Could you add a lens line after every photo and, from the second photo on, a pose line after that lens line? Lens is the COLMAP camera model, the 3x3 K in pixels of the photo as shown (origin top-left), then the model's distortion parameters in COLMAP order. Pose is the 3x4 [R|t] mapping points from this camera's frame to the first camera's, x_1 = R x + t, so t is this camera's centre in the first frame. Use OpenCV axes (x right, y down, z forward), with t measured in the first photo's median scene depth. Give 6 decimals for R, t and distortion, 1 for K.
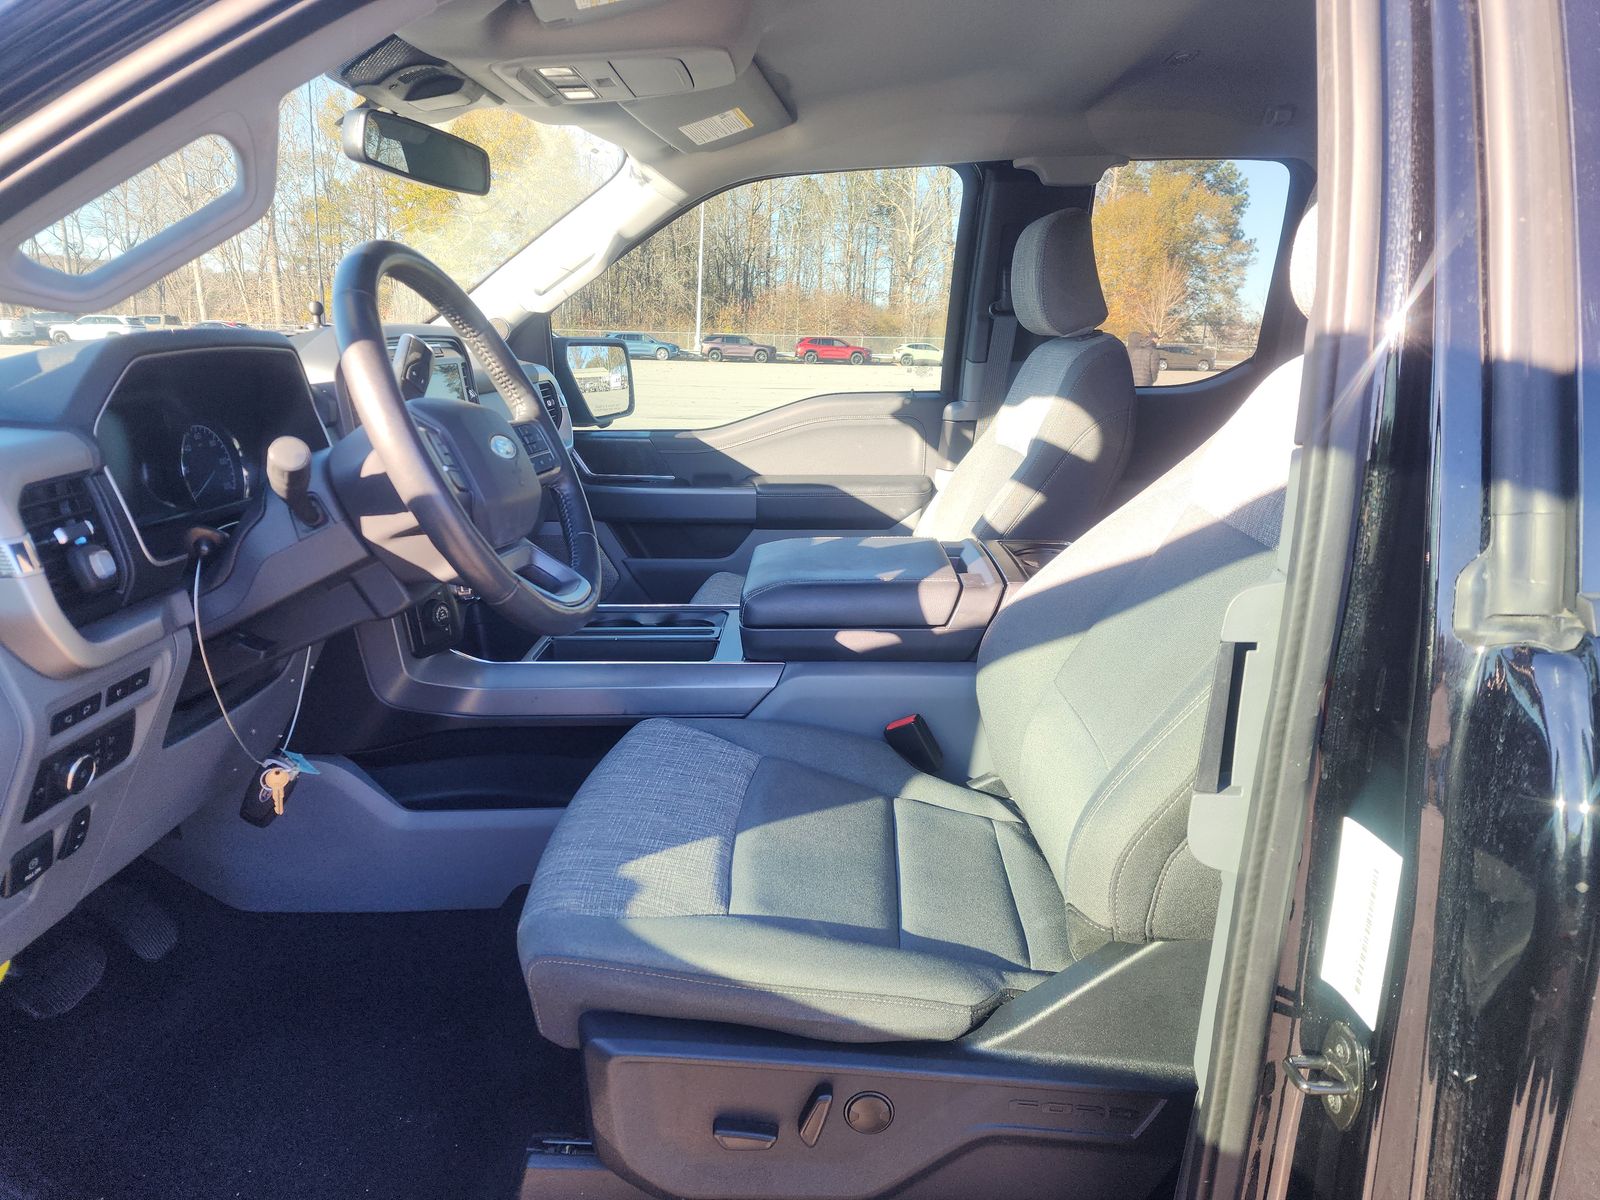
lens RADIAL K [[1115.7, 0, 800.0], [0, 1115.7, 600.0], [0, 0, 1]] dist [0.206984, -0.391558]
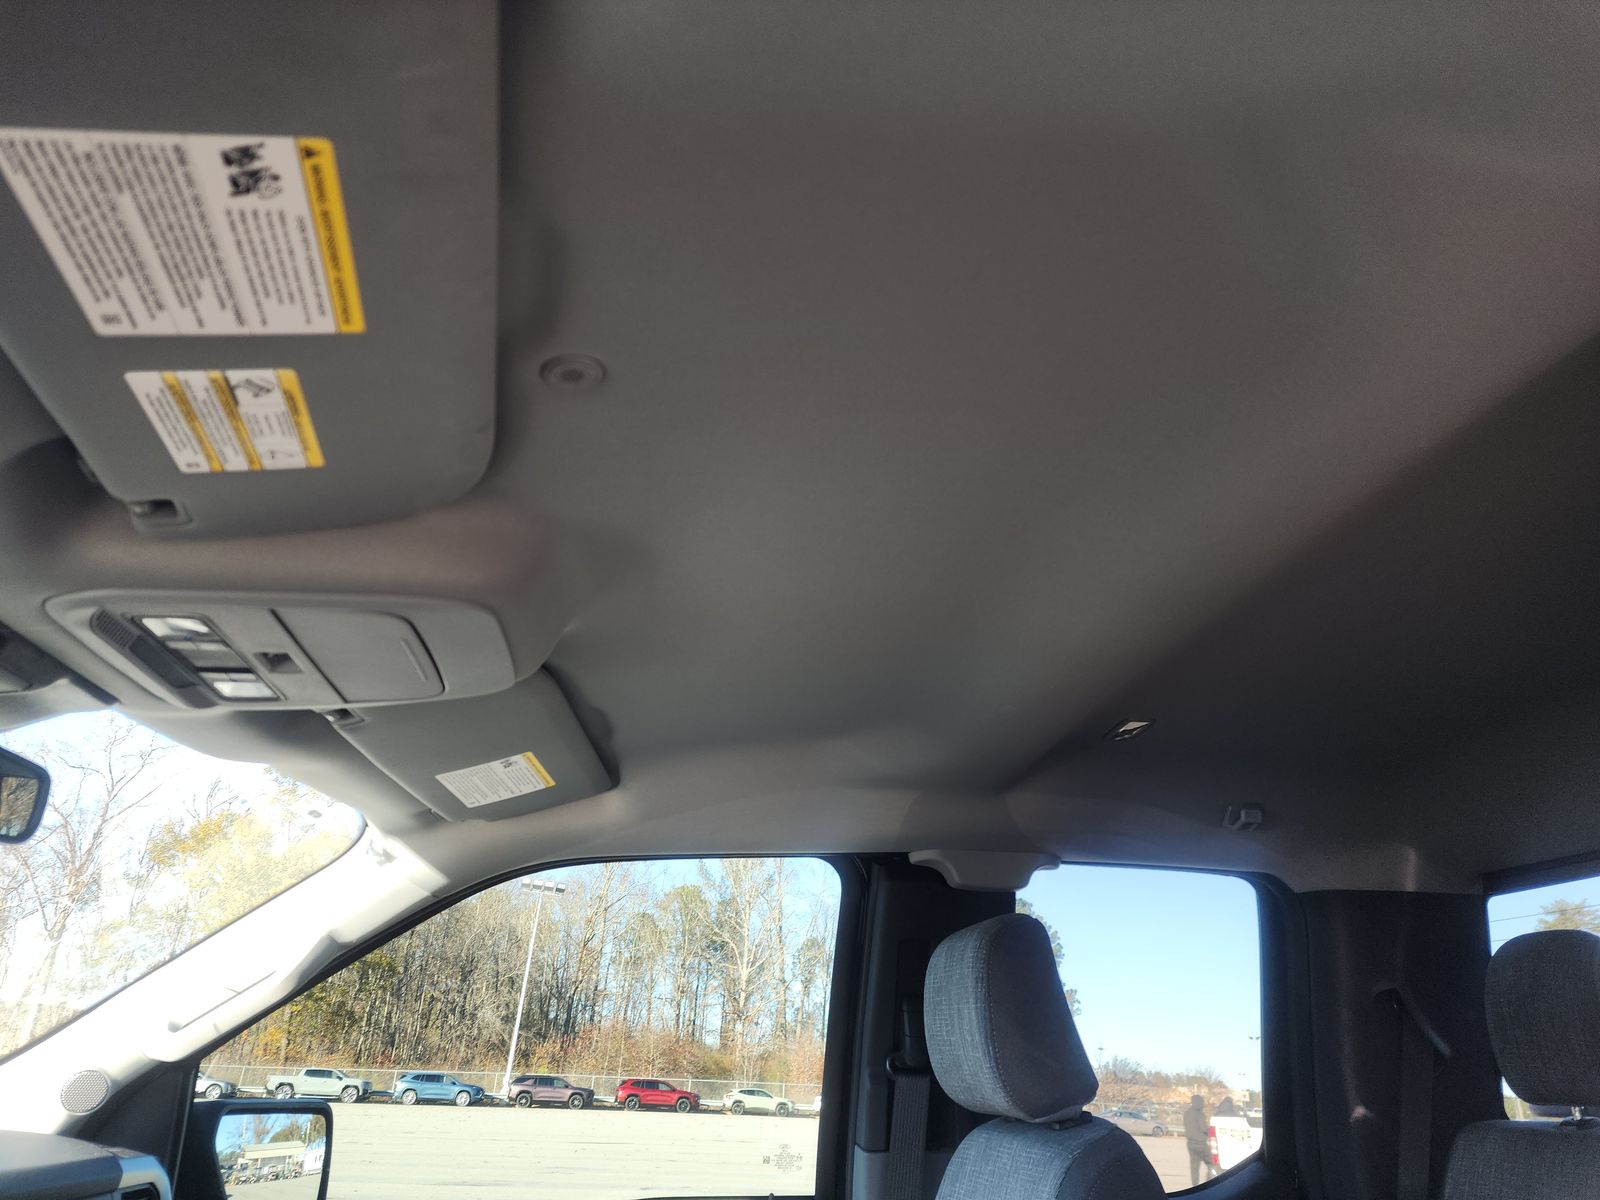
lens RADIAL K [[1105.2, 0, 794.4], [0, 1105.2, 589.0], [0, 0, 1]] dist [0.105431, -0.115816]
pose [[0.990233, 0.071536, 0.119667, 0.011036], [0.014150, 0.802327, -0.596717, -0.072992], [-0.138699, 0.592582, 0.793479, 0.264849]]
